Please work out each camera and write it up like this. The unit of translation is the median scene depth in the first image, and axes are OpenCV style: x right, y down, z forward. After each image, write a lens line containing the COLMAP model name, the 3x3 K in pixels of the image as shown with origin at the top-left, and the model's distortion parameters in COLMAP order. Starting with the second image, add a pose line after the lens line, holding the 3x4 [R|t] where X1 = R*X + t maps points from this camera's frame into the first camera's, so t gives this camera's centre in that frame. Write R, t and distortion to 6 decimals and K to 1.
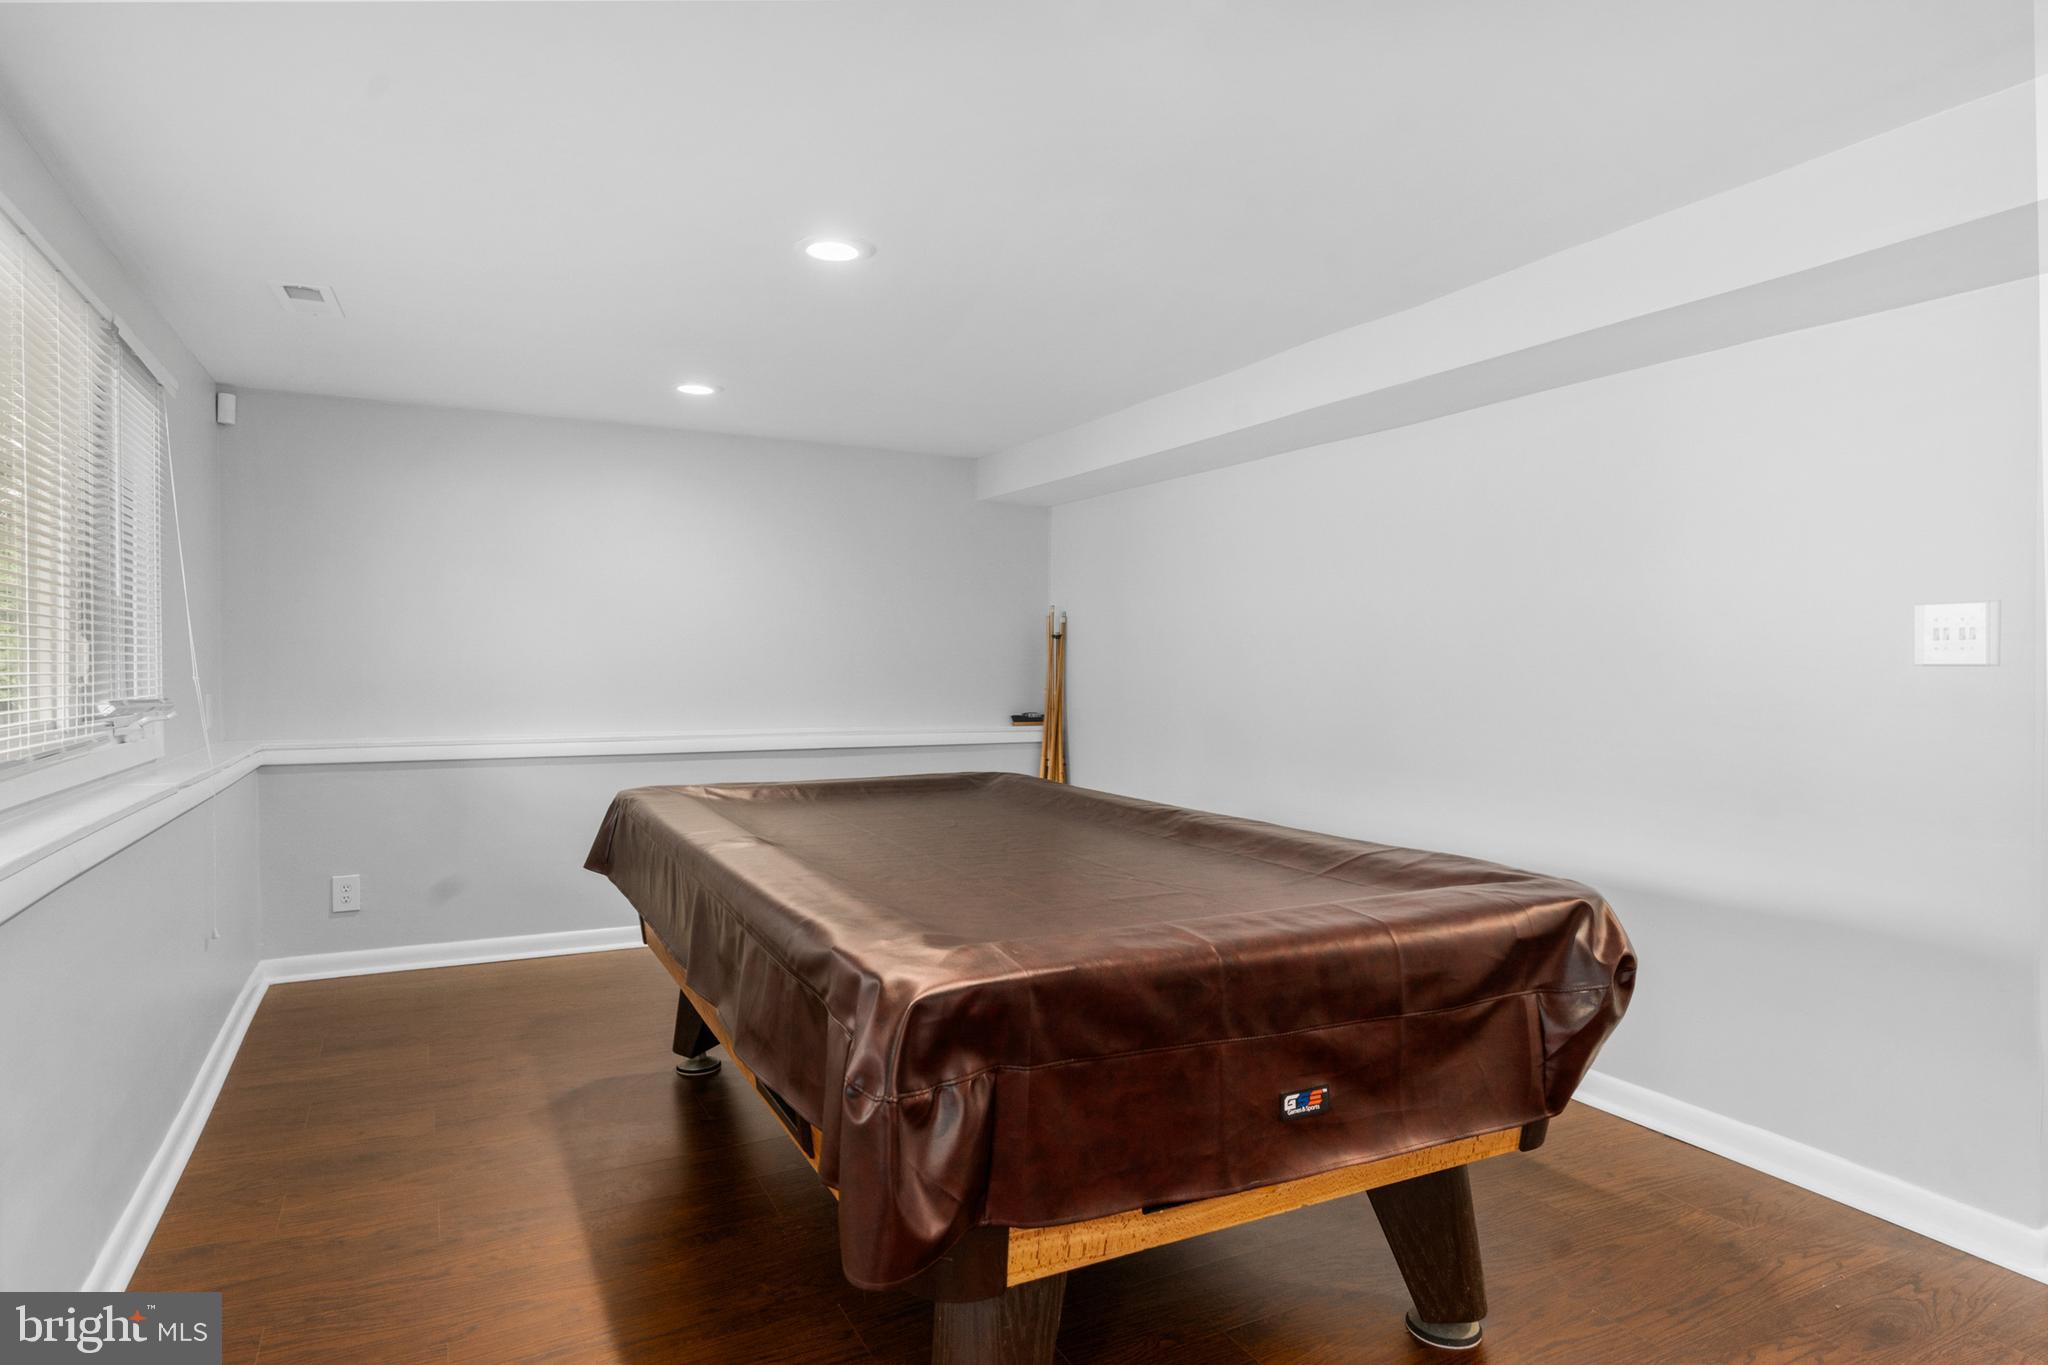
lens RADIAL K [[1140.0, 0, 1024.0], [0, 1140.0, 682.5], [0, 0, 1]] dist [0.000556, 0.000240]
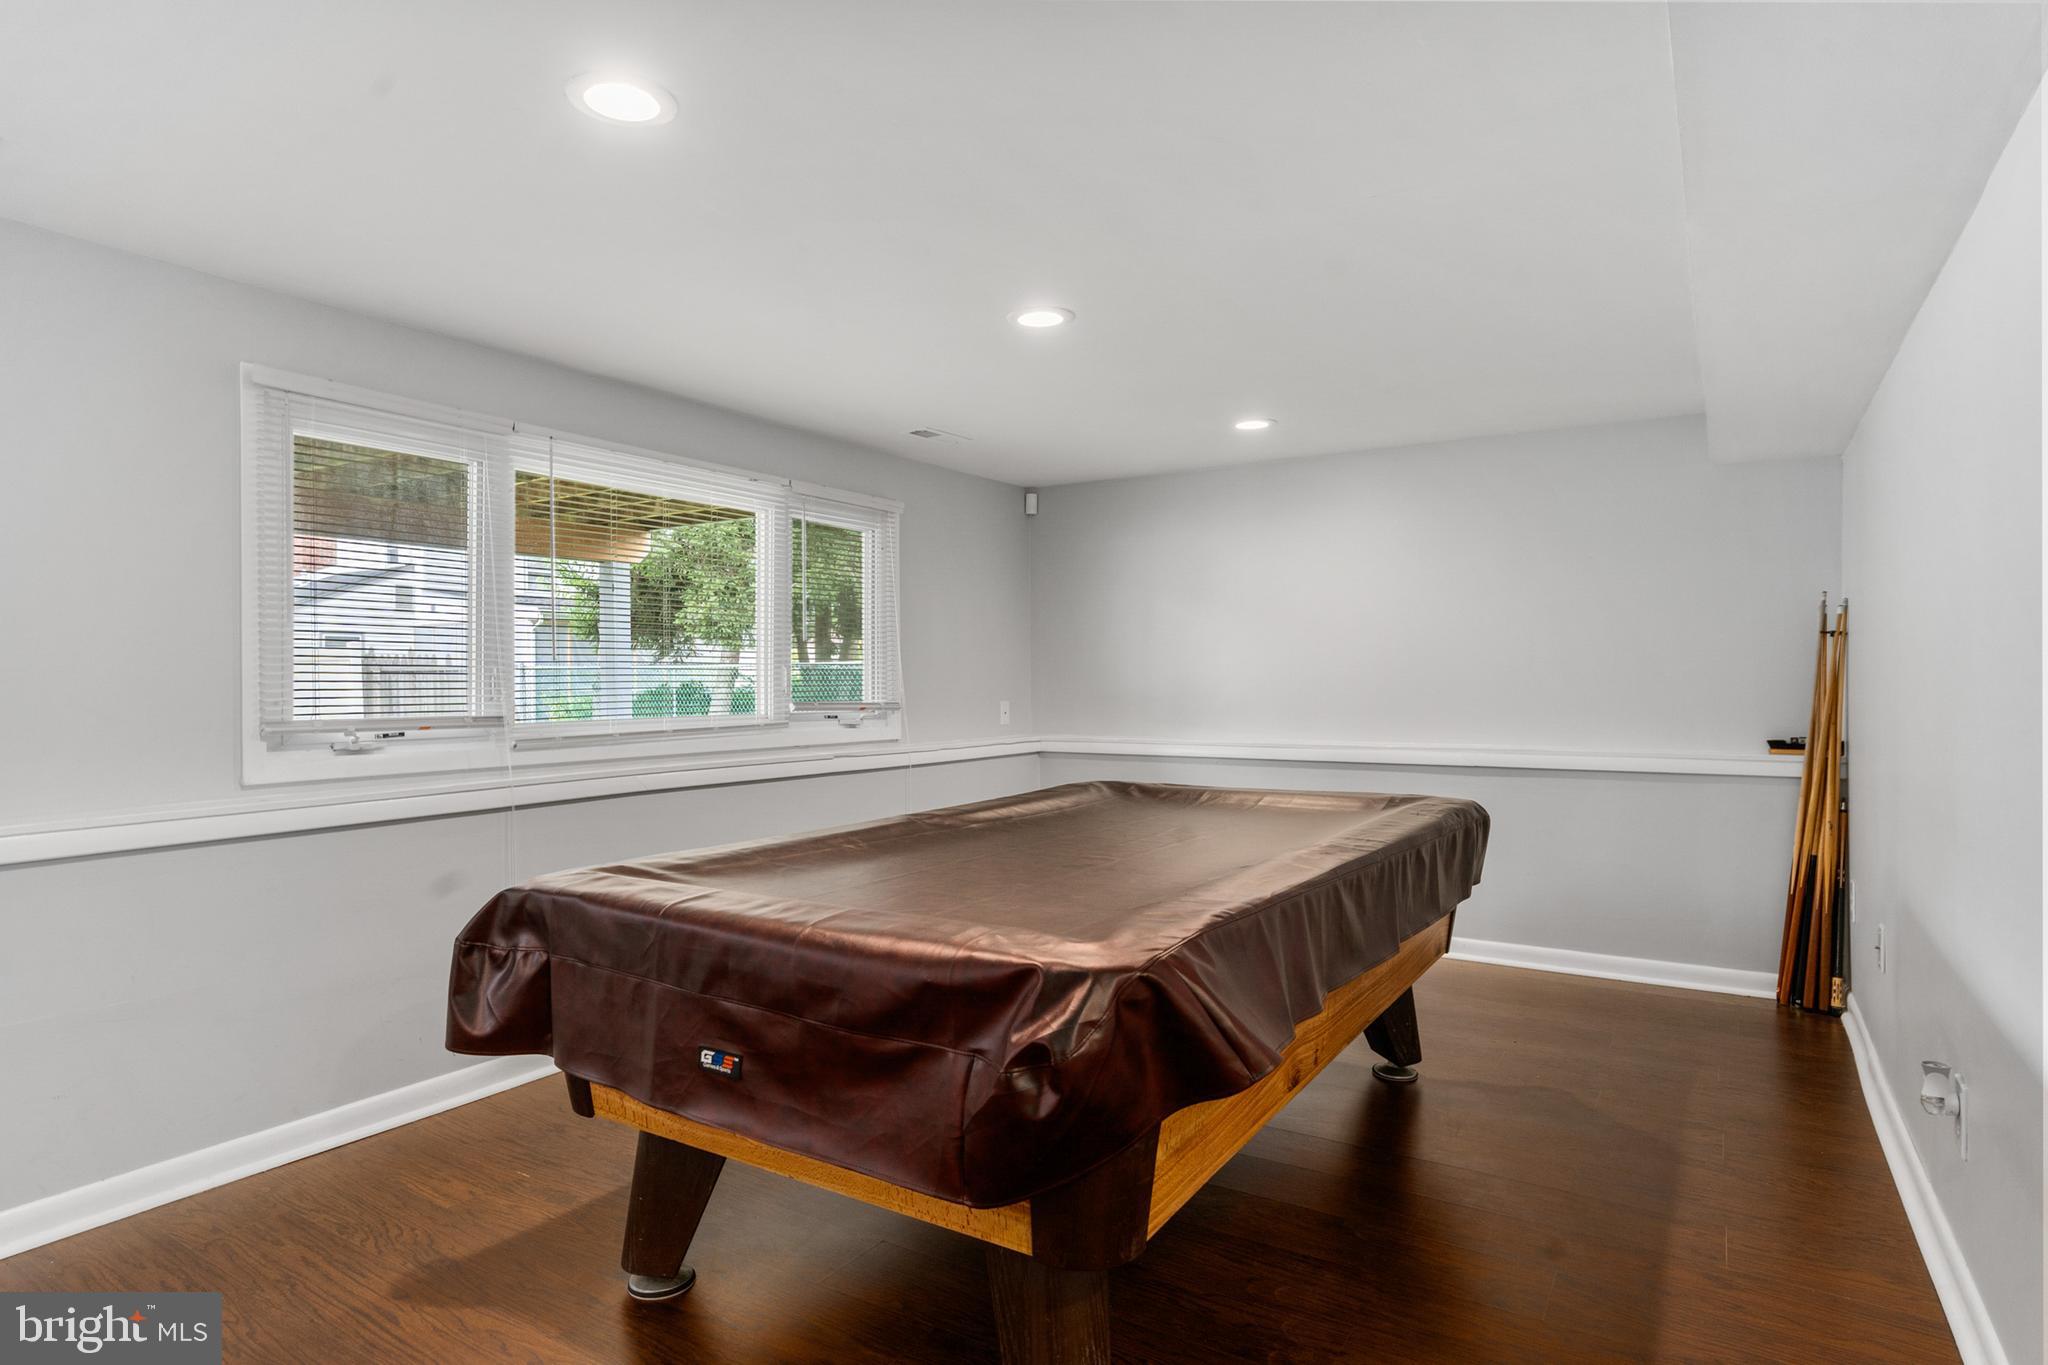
lens RADIAL K [[1119.3, 0, 1015.5], [0, 1119.3, 685.4], [0, 0, 1]] dist [-0.001412, 0.003212]
pose [[0.509118, -0.003697, -0.860689, 0.577476], [-0.004547, 0.999965, -0.006985, 0.000309], [0.860685, 0.007470, 0.509084, 0.292434]]
